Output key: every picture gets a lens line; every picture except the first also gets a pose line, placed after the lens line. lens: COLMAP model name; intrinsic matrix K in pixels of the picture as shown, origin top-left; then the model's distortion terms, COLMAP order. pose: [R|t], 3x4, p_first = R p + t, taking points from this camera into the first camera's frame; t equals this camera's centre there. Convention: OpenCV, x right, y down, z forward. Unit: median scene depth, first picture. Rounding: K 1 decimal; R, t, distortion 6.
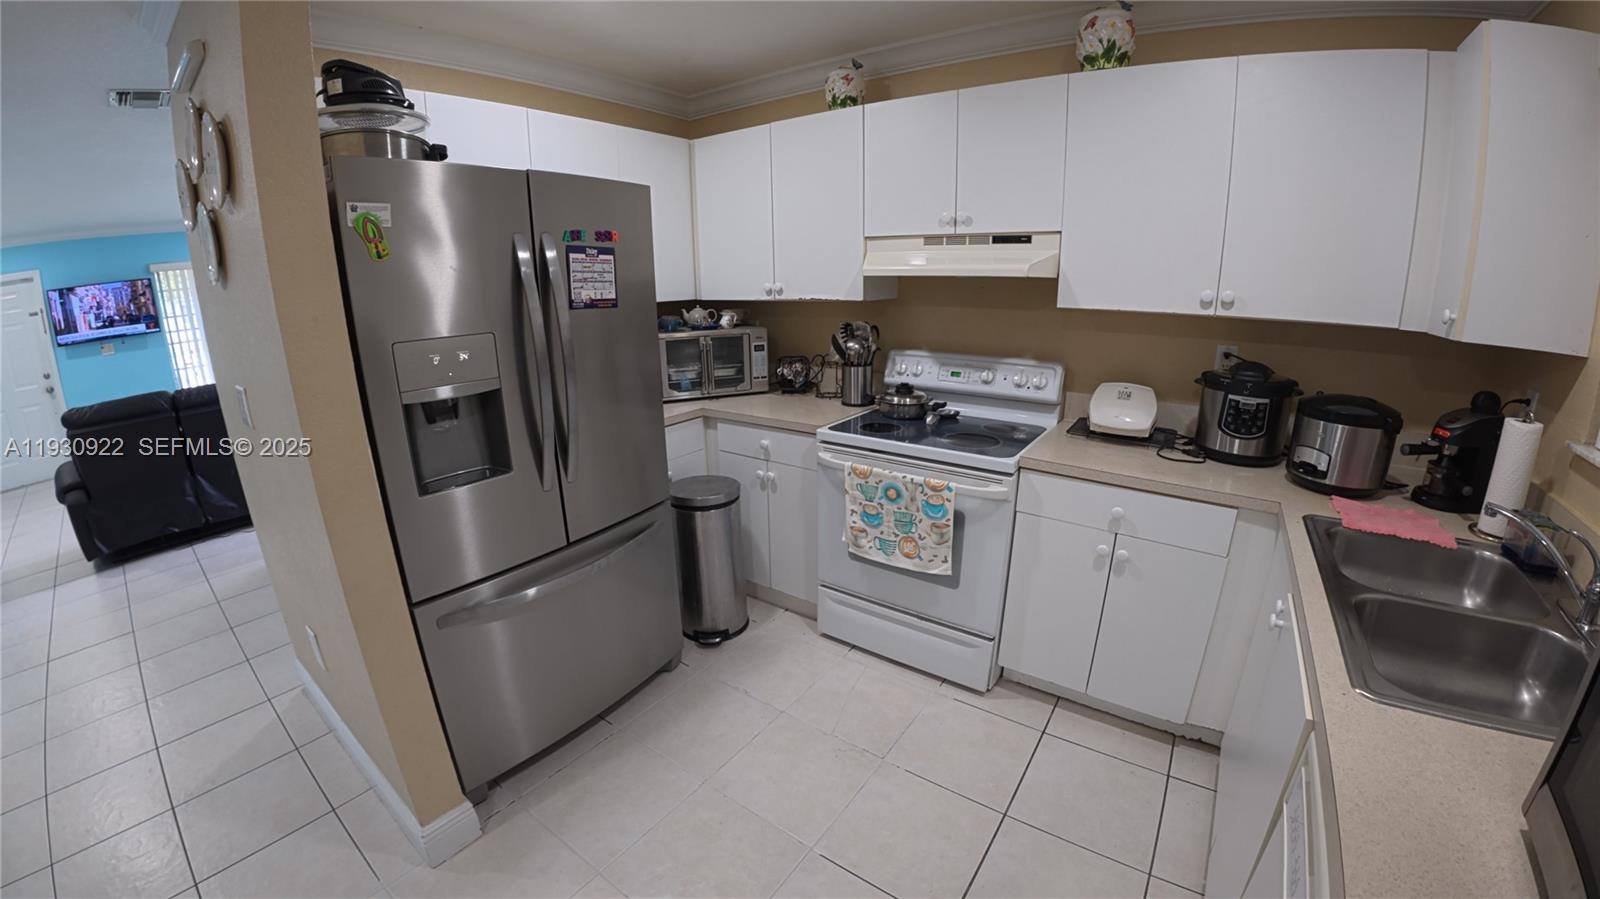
lens RADIAL K [[605.0, 0, 805.3], [0, 605.0, 454.1], [0, 0, 1]] dist [-0.142004, 0.029206]
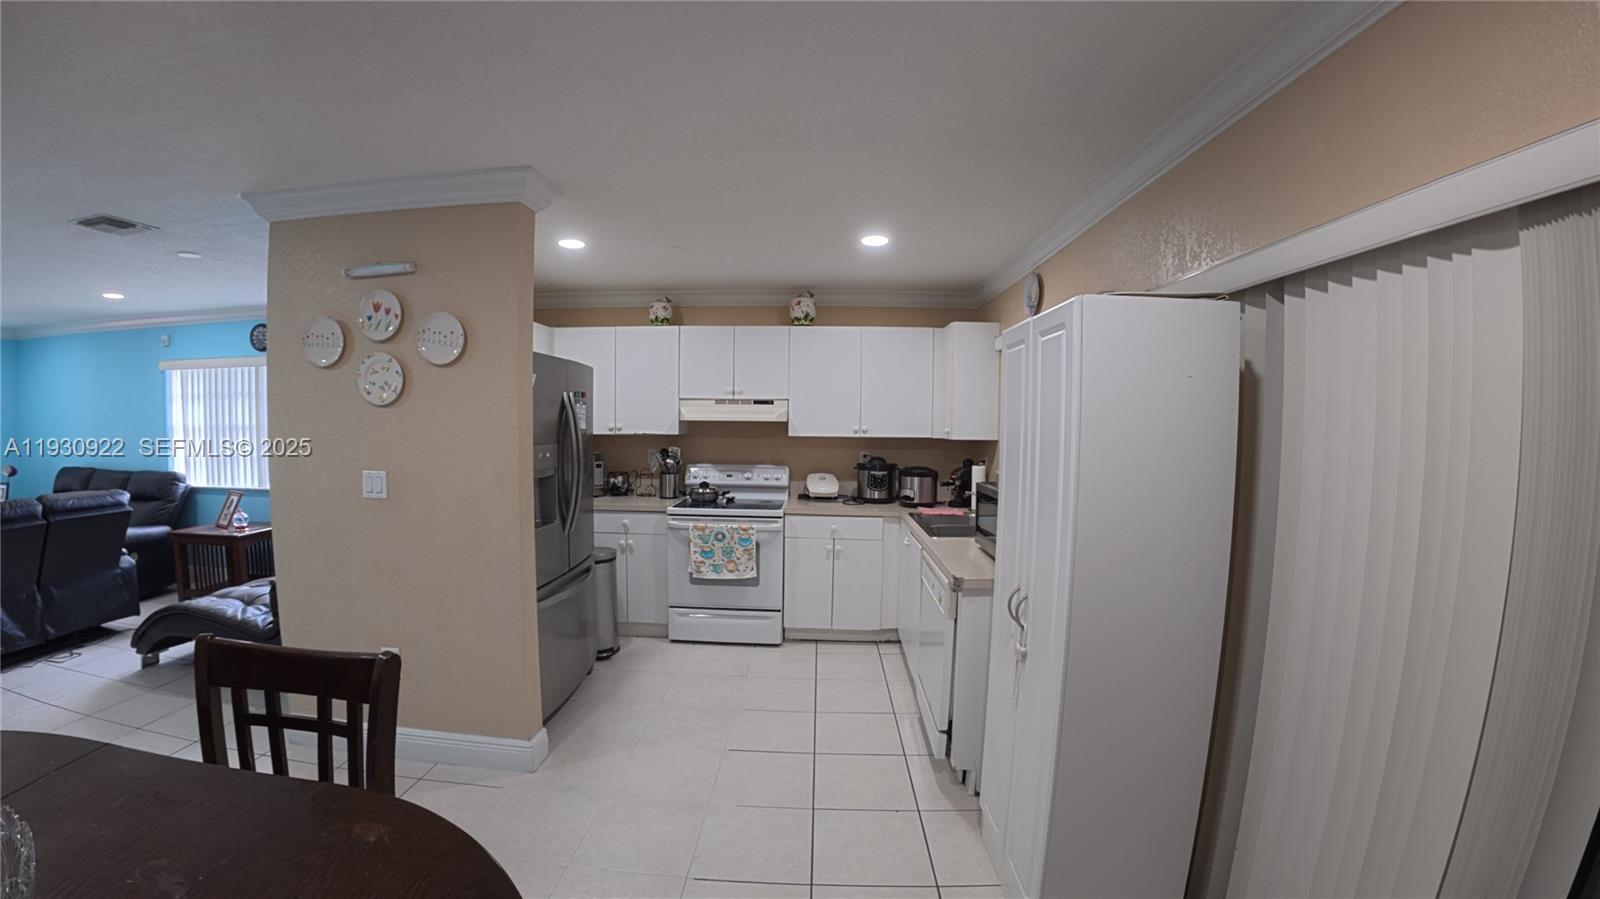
lens RADIAL K [[605.0, 0, 805.3], [0, 605.0, 454.1], [0, 0, 1]] dist [-0.142004, 0.029206]
pose [[0.830017, -0.006854, 0.557696, -0.643263], [0.137474, 0.971588, -0.192661, 0.205429], [-0.540531, 0.236580, 0.807376, -0.655151]]
